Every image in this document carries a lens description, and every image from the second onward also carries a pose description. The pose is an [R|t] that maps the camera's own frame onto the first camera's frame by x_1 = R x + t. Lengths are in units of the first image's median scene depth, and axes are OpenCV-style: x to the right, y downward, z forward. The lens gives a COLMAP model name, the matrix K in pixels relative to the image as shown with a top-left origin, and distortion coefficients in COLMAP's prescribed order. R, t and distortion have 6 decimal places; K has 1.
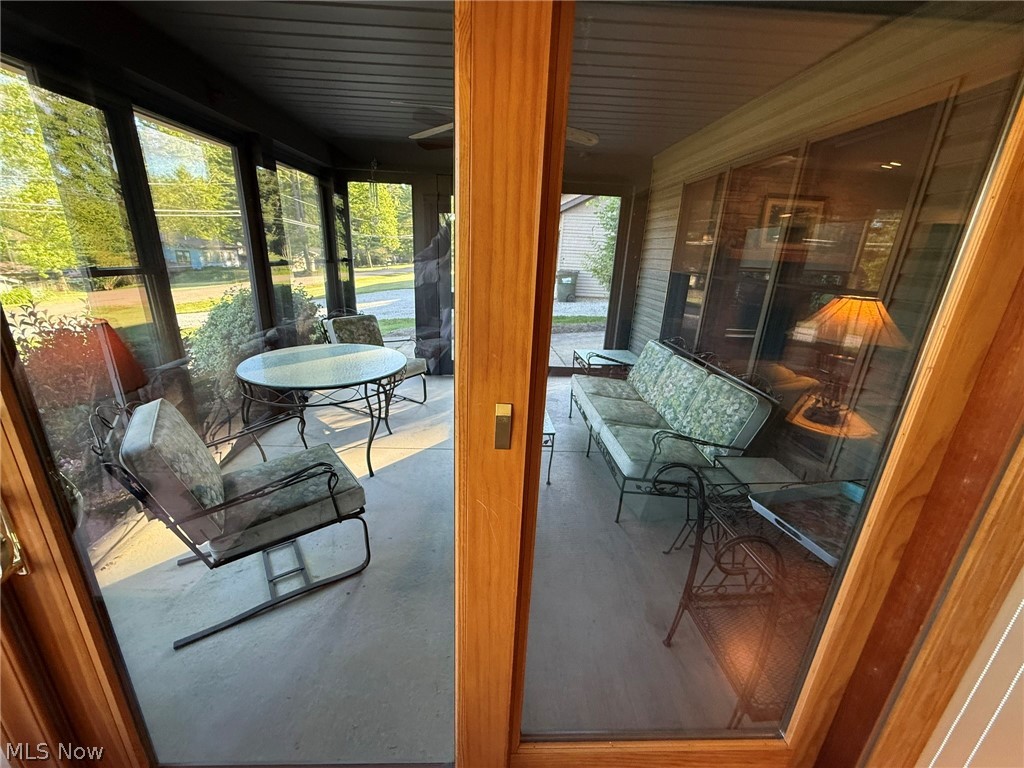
lens RADIAL K [[406.7, 0, 510.1], [0, 406.7, 384.2], [0, 0, 1]] dist [0.000029, -0.000659]
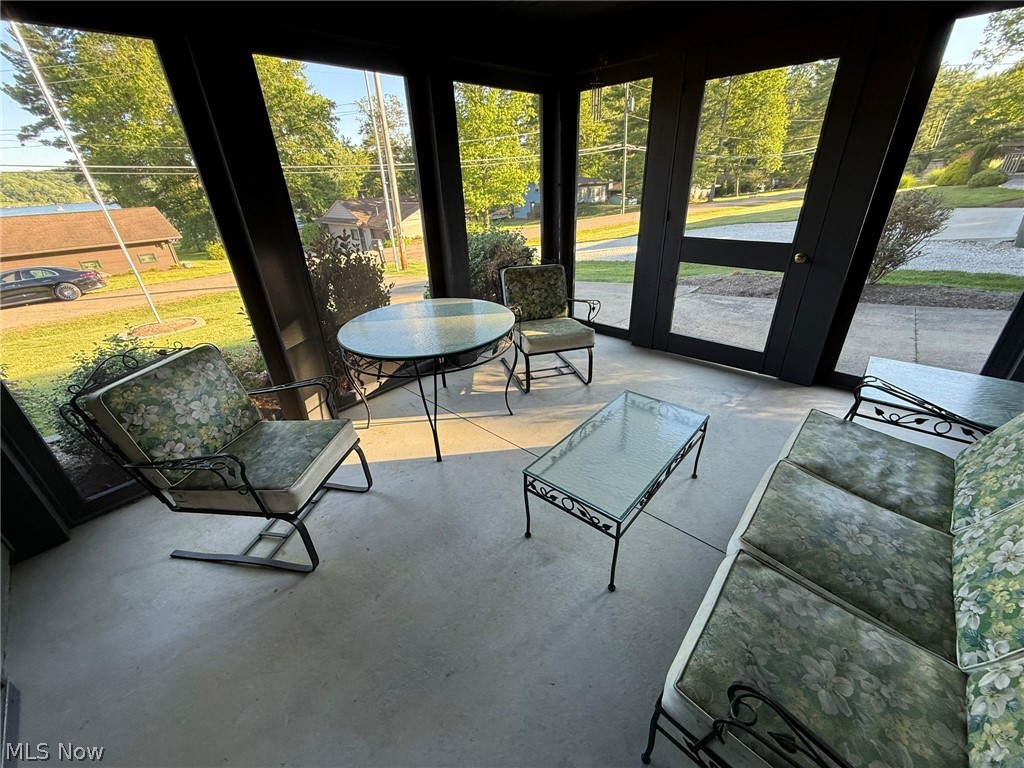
lens RADIAL K [[406.7, 0, 510.1], [0, 406.7, 384.2], [0, 0, 1]] dist [0.000029, -0.000659]
pose [[0.696909, 0.258870, -0.668808, 0.217651], [-0.155742, 0.964953, 0.211211, -0.100131], [0.700045, -0.043034, 0.712801, 0.345876]]
